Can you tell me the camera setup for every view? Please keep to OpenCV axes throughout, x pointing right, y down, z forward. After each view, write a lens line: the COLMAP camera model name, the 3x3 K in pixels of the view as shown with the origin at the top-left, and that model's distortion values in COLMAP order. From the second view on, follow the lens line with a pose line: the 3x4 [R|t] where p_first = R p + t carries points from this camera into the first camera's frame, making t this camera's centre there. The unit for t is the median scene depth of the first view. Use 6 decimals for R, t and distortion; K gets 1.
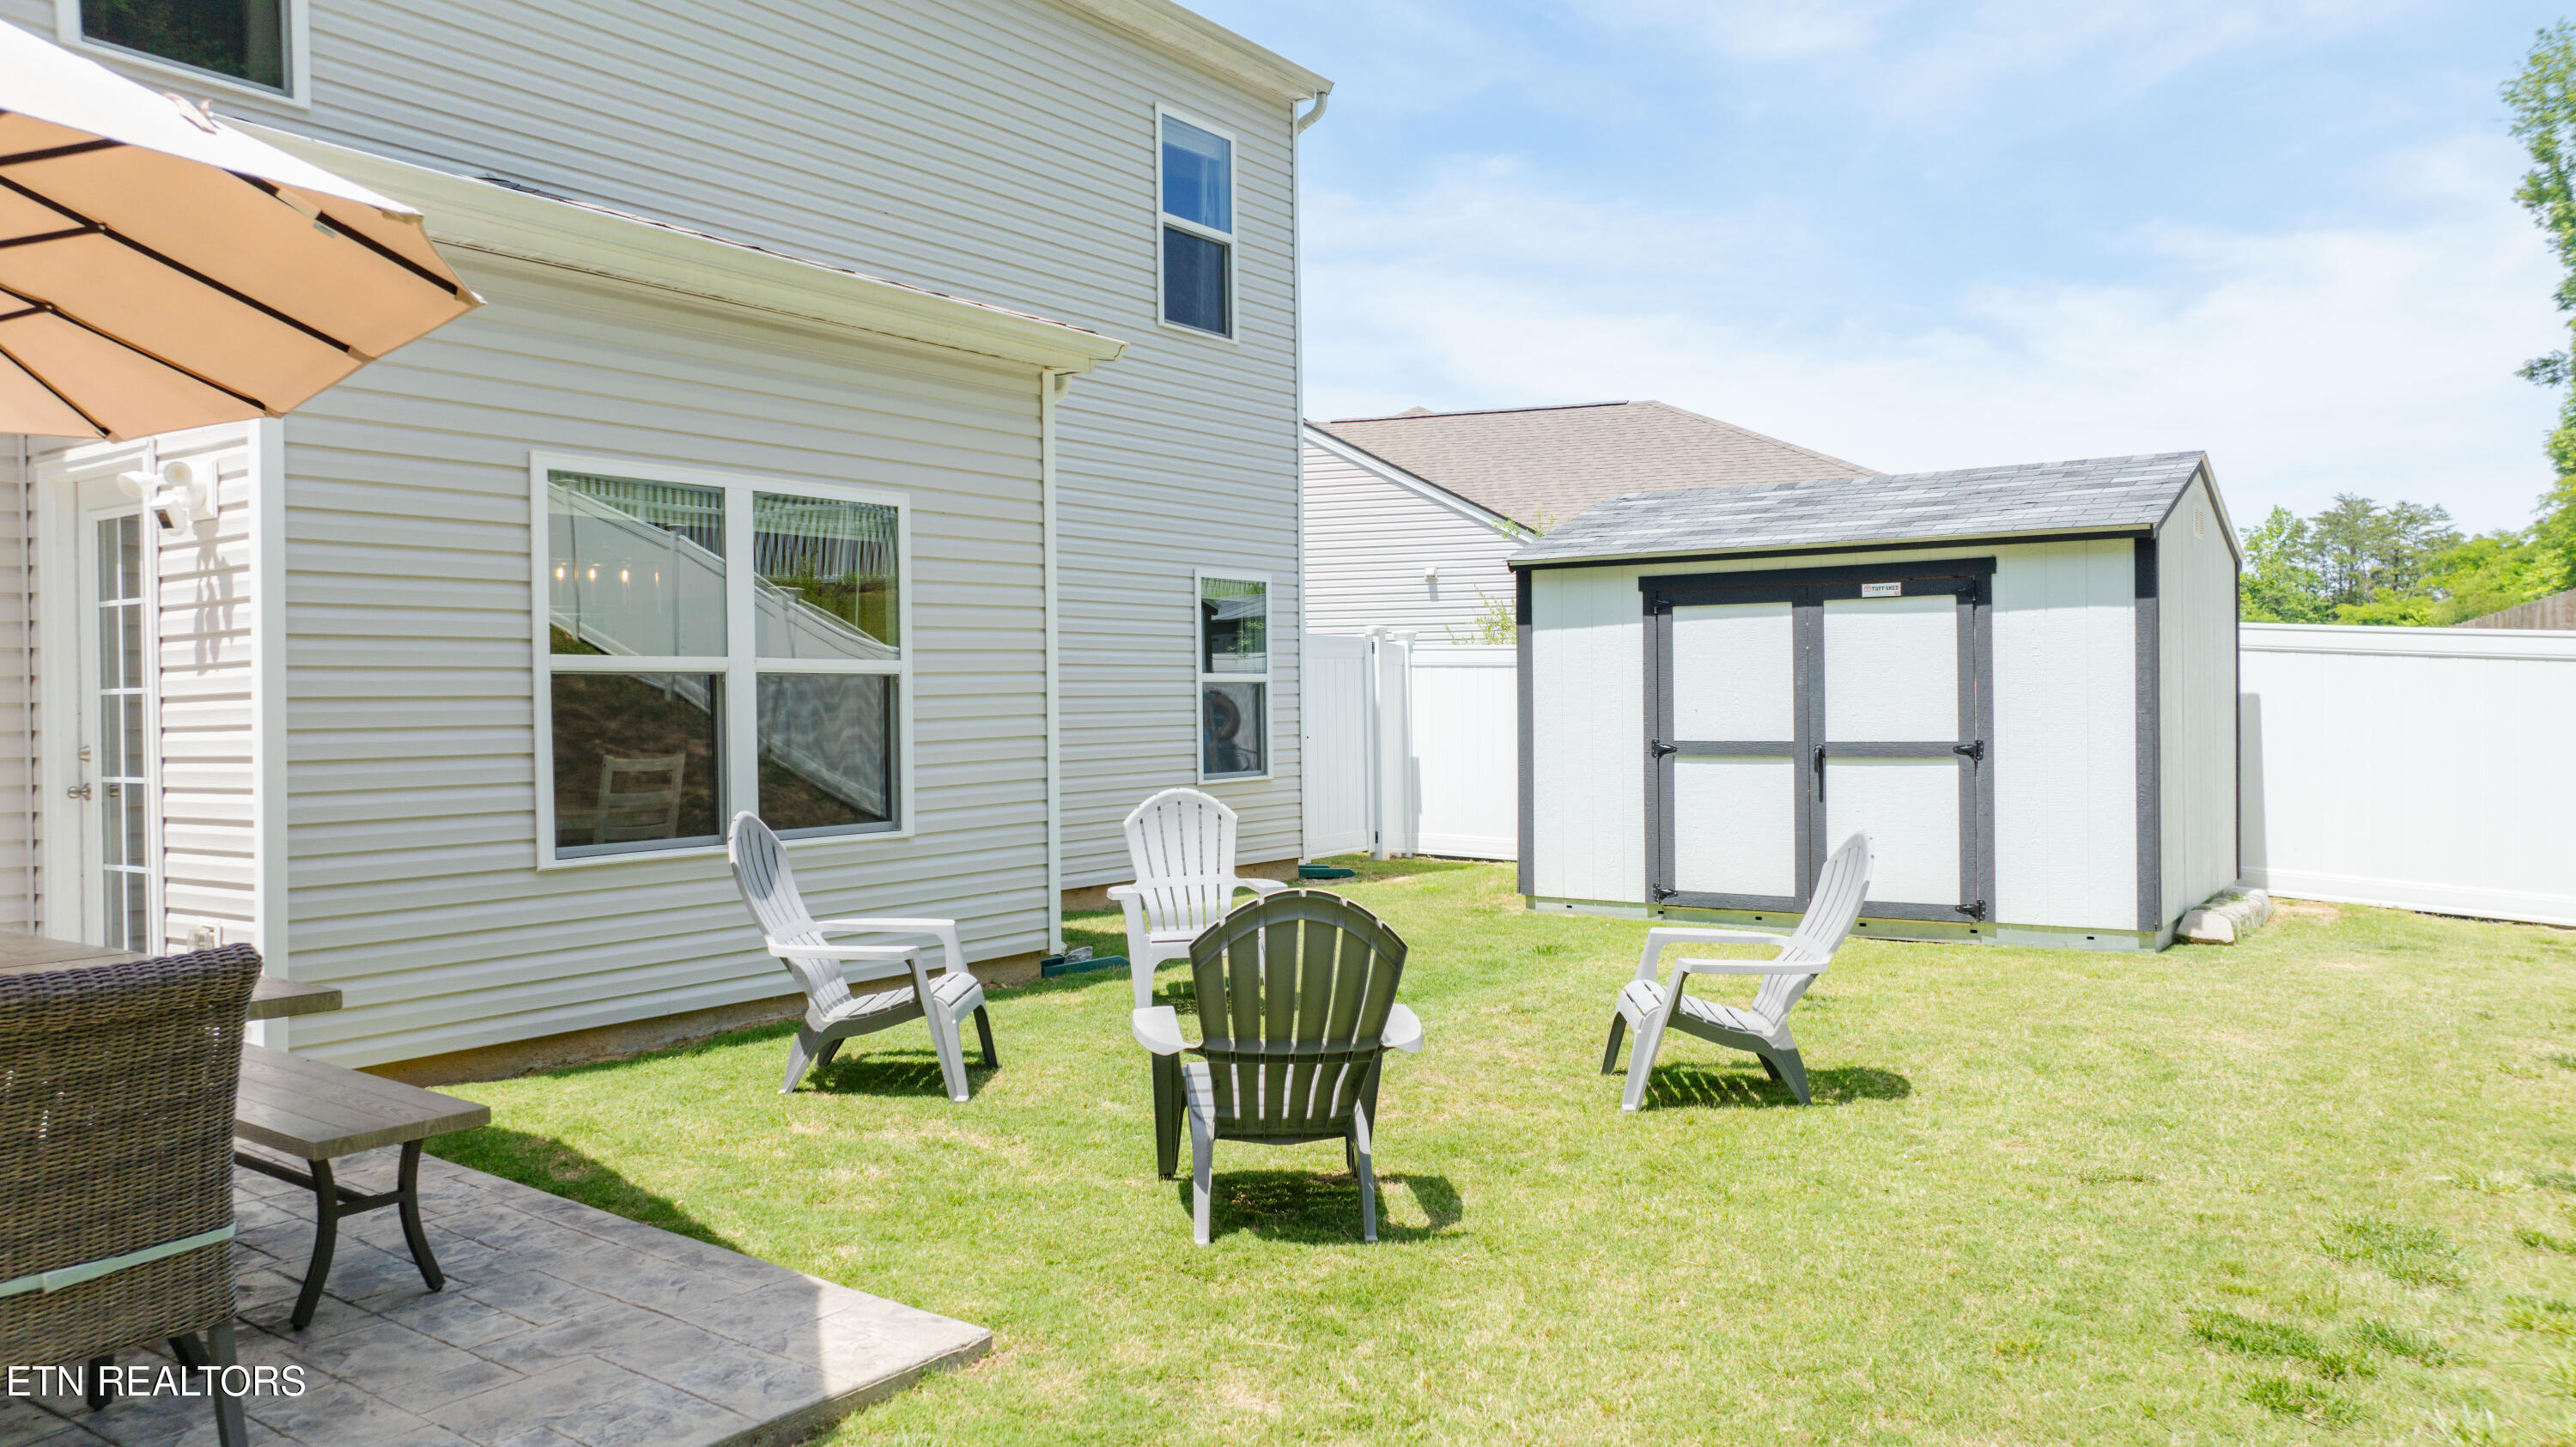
lens RADIAL K [[1802.8, 0, 1288.0], [0, 1802.8, 723.5], [0, 0, 1]] dist [-0.011987, 0.024639]
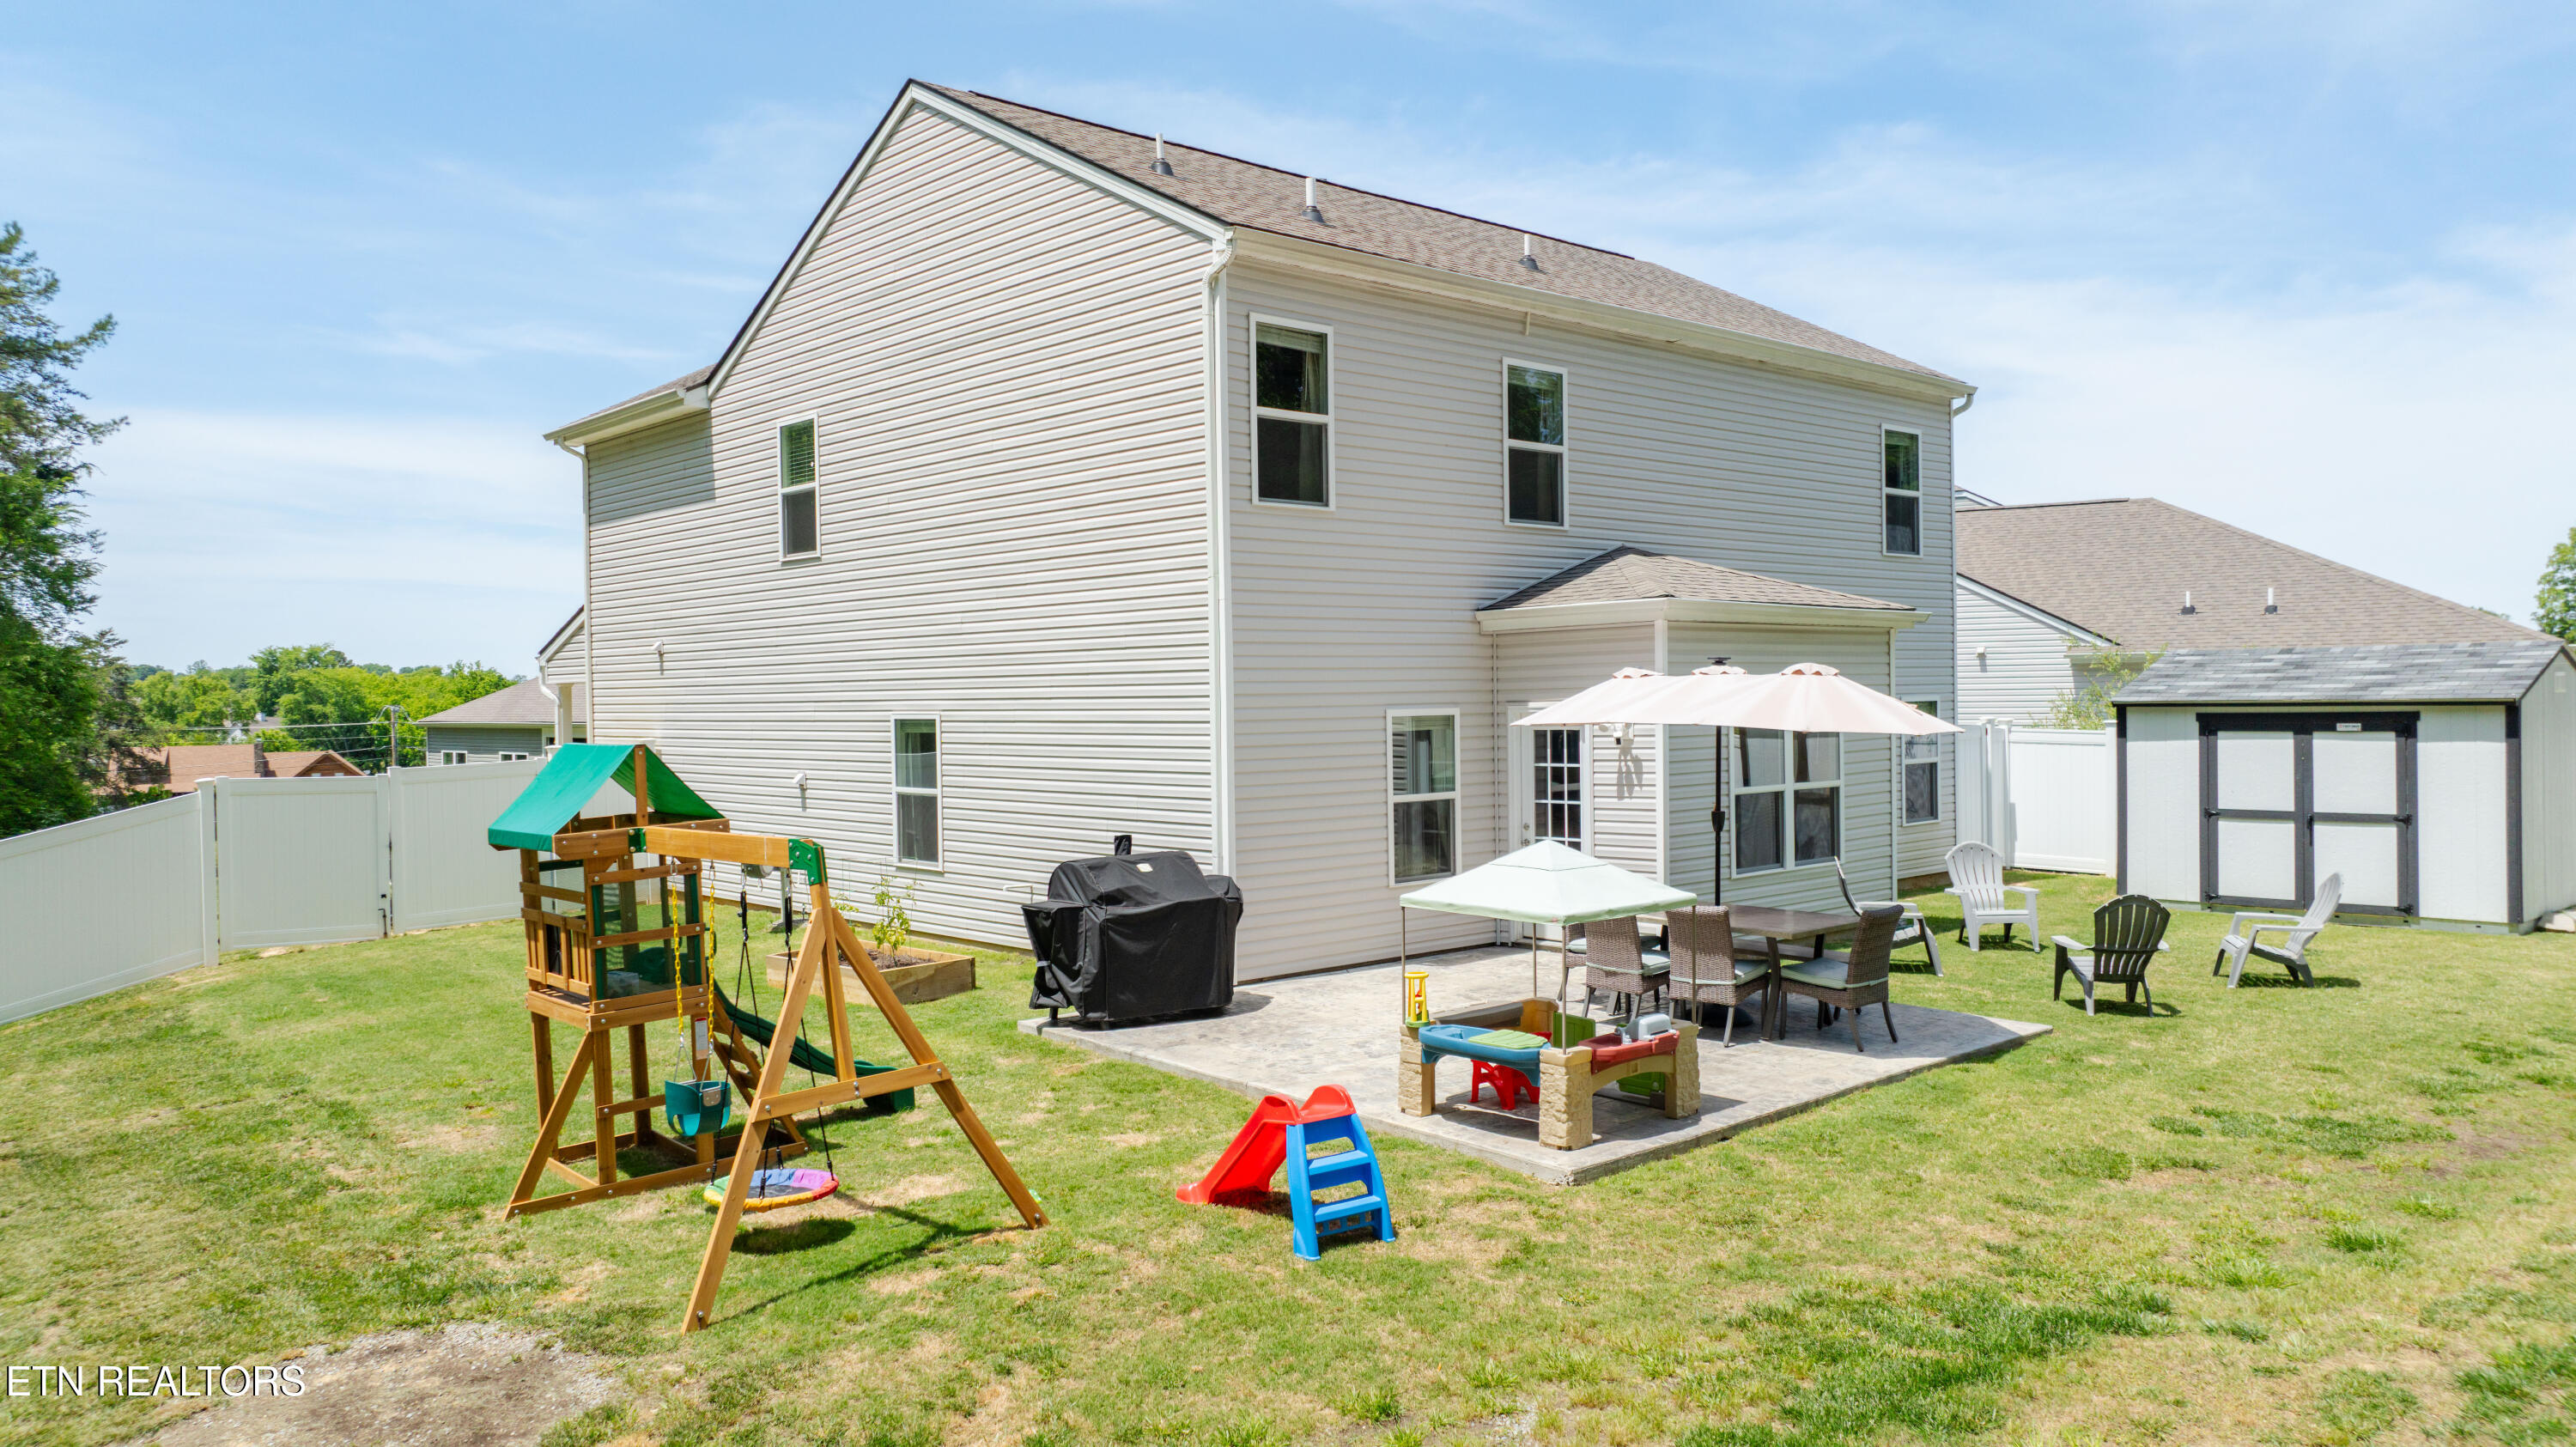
lens RADIAL K [[1821.1, 0, 1288.0], [0, 1821.1, 723.5], [0, 0, 1]] dist [-0.068645, 0.088661]
pose [[0.976457, -0.000042, -0.215714, -0.298951], [0.001372, 0.999981, 0.006014, -0.087808], [0.215709, -0.006168, 0.976438, -0.921829]]
